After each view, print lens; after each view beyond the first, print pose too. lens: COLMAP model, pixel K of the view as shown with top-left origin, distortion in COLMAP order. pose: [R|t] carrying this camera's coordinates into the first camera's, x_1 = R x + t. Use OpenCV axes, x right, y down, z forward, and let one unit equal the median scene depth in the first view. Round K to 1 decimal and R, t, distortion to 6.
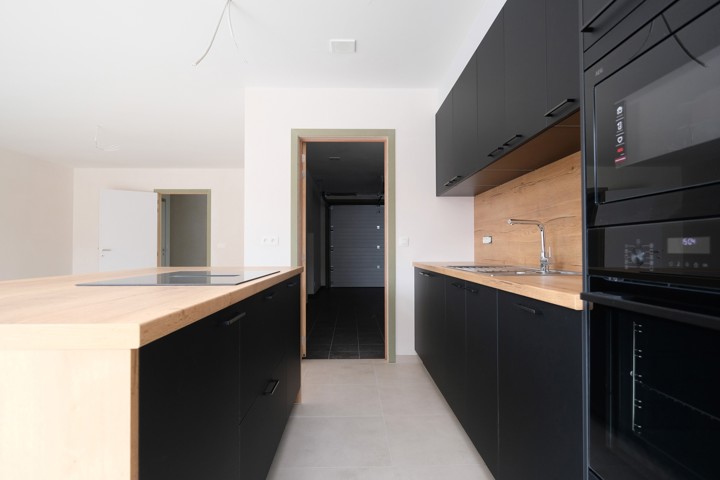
lens RADIAL K [[399.6, 0, 362.1], [0, 399.6, 242.1], [0, 0, 1]] dist [-0.000372, 0.000003]
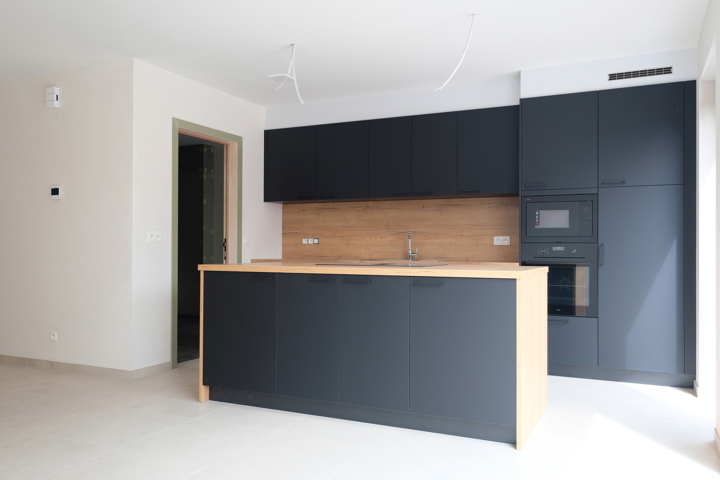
lens RADIAL K [[577.4, 0, 361.2], [0, 577.4, 241.4], [0, 0, 1]] dist [-0.013351, -0.002714]
pose [[0.473704, 0.018935, 0.880480, -1.164993], [-0.023303, 0.999688, -0.008962, 0.007607], [-0.880376, -0.016273, 0.473998, -0.034015]]
